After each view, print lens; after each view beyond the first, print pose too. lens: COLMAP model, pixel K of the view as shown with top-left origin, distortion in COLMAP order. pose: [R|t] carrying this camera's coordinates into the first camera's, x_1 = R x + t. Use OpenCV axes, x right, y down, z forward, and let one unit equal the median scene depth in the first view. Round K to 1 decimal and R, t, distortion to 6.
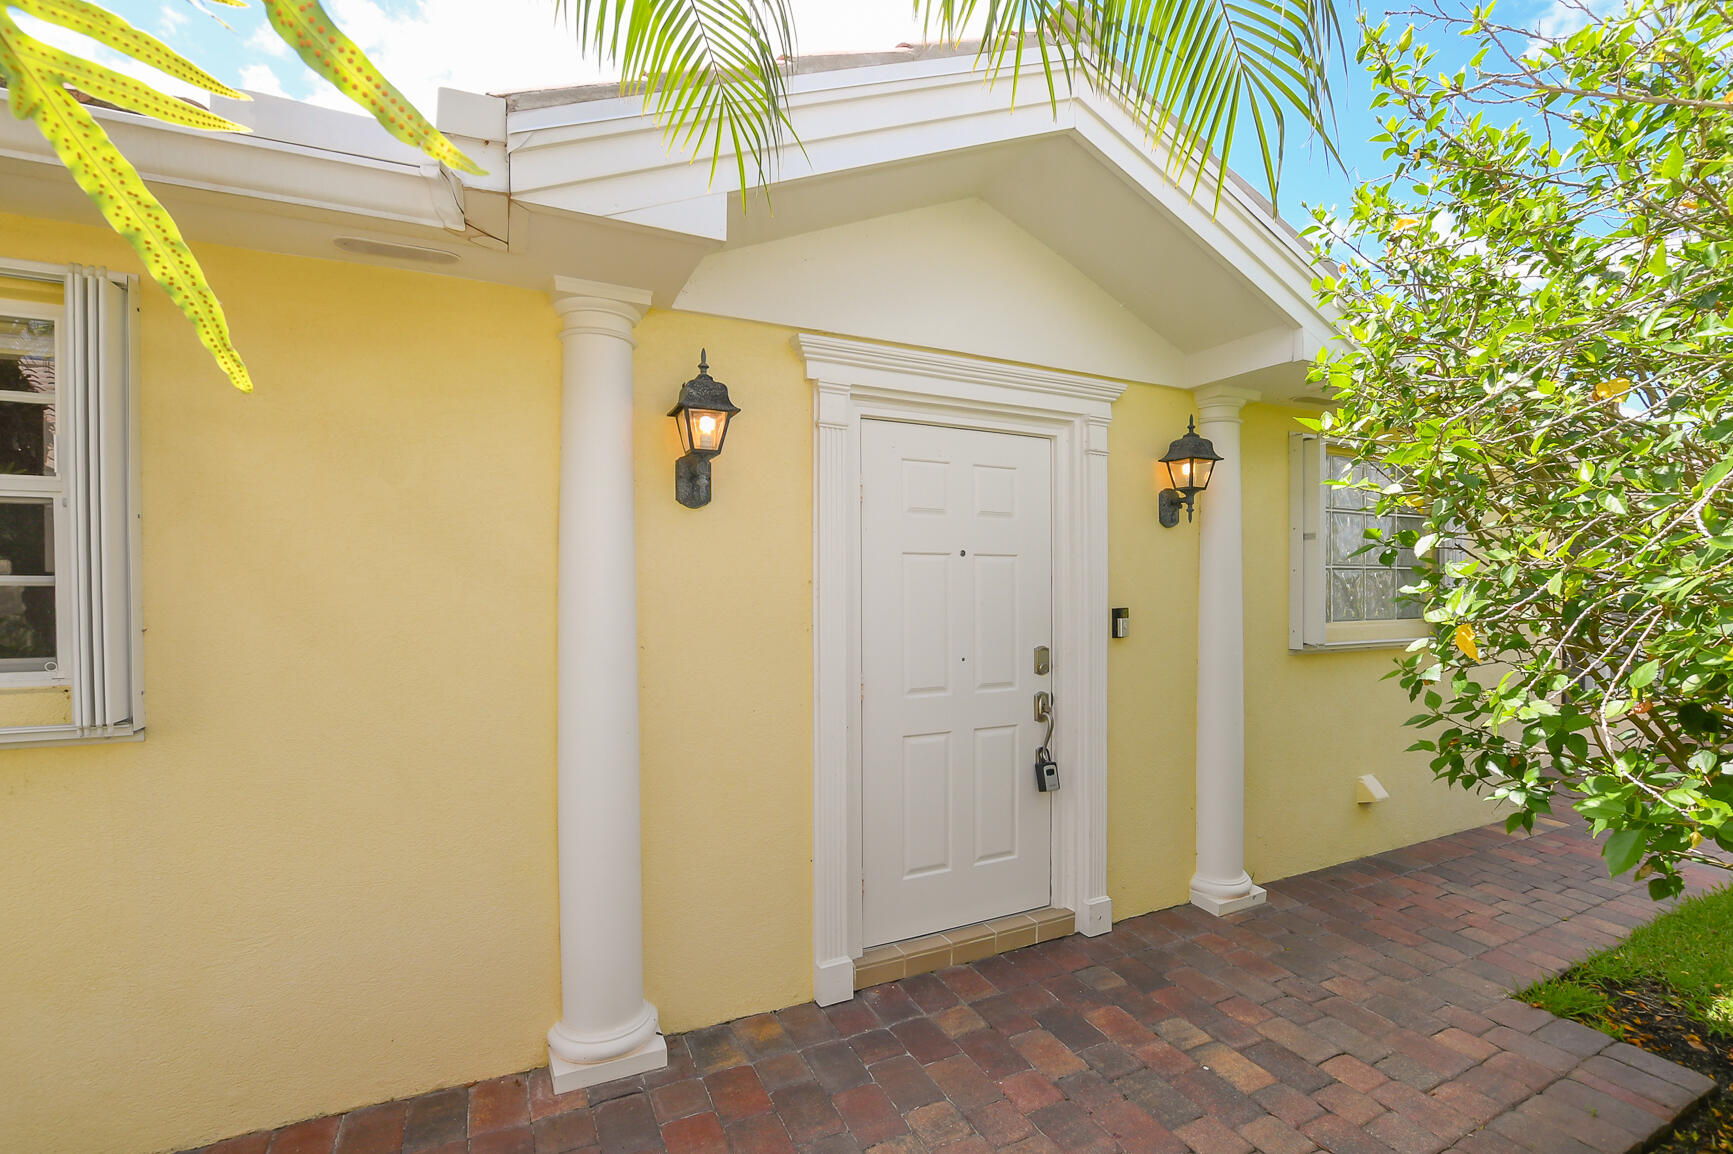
lens RADIAL K [[775.6, 0, 864.4], [0, 775.6, 582.2], [0, 0, 1]] dist [-0.030832, 0.001032]
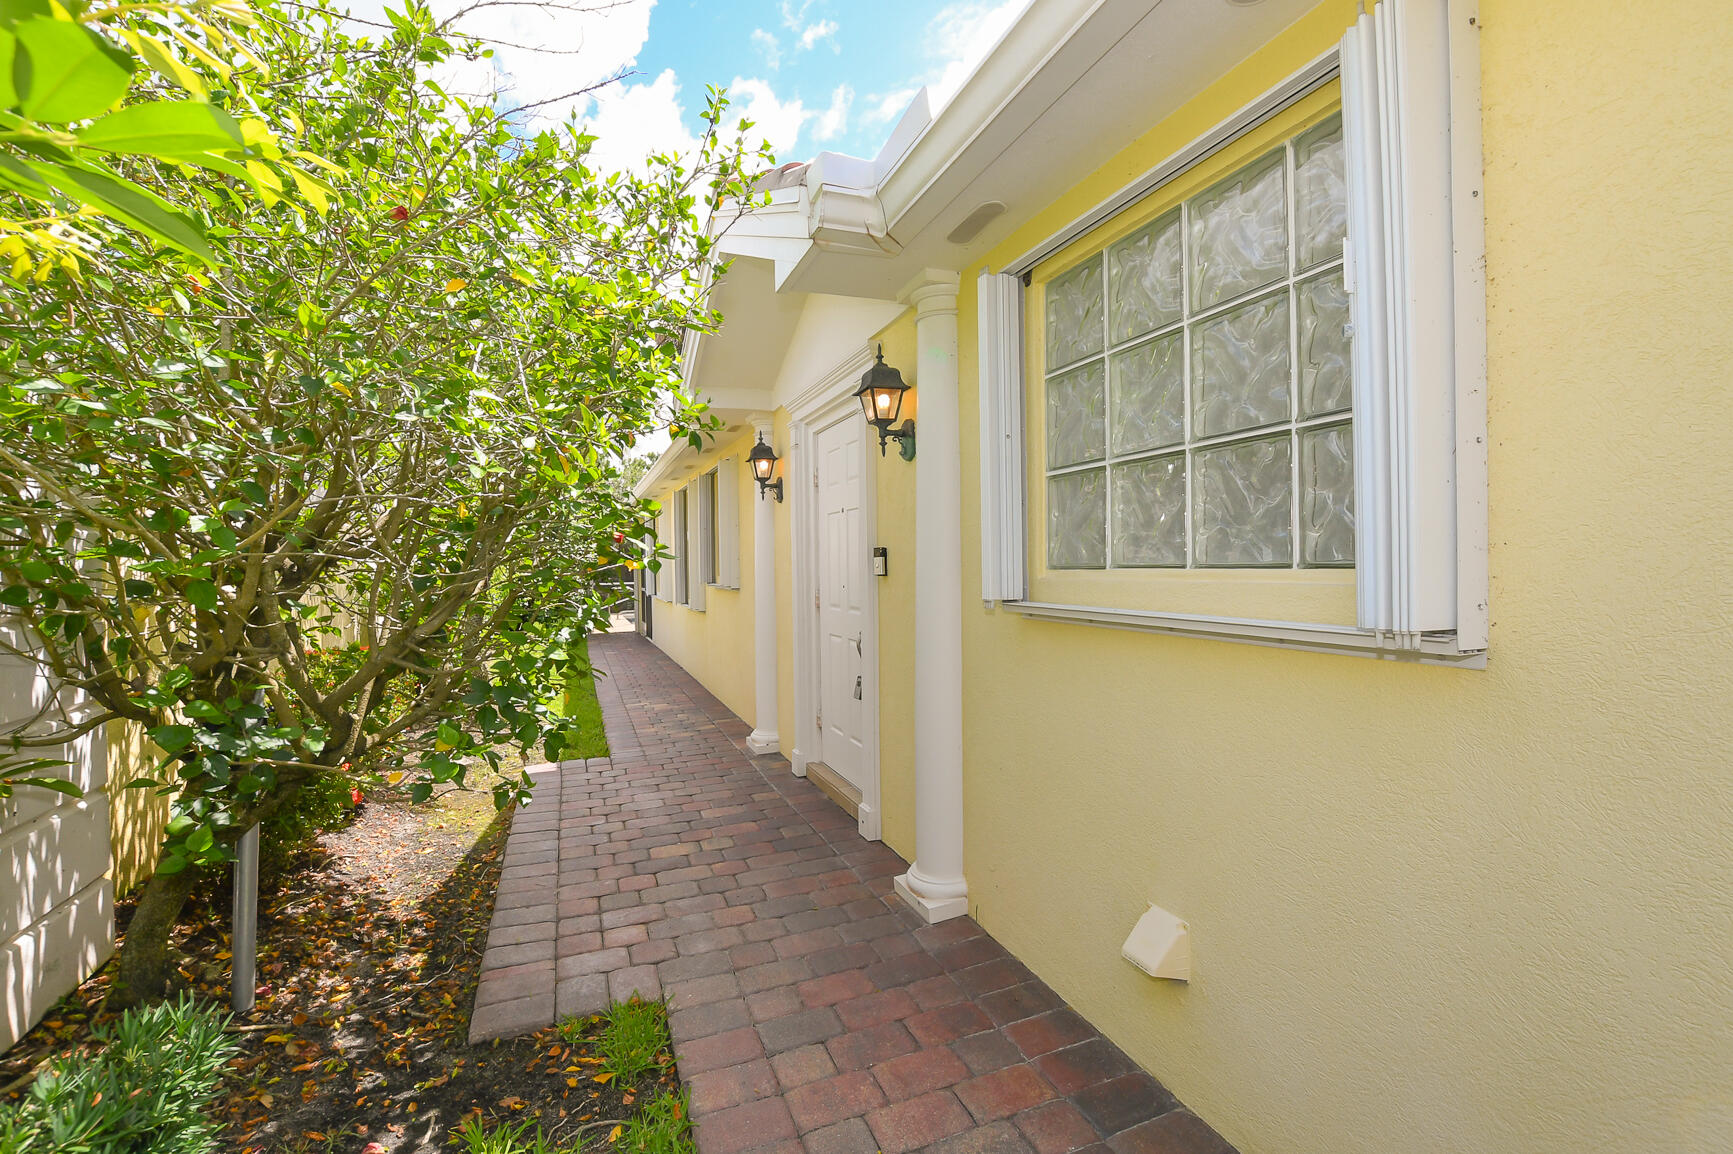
lens RADIAL K [[775.6, 0, 872.3], [0, 775.6, 569.2], [0, 0, 1]] dist [-0.030832, 0.001032]
pose [[-0.088276, 0.009623, -0.996050, 1.337643], [0.005656, 0.999942, 0.009159, 0.059676], [0.996080, -0.004825, -0.088325, 1.043263]]
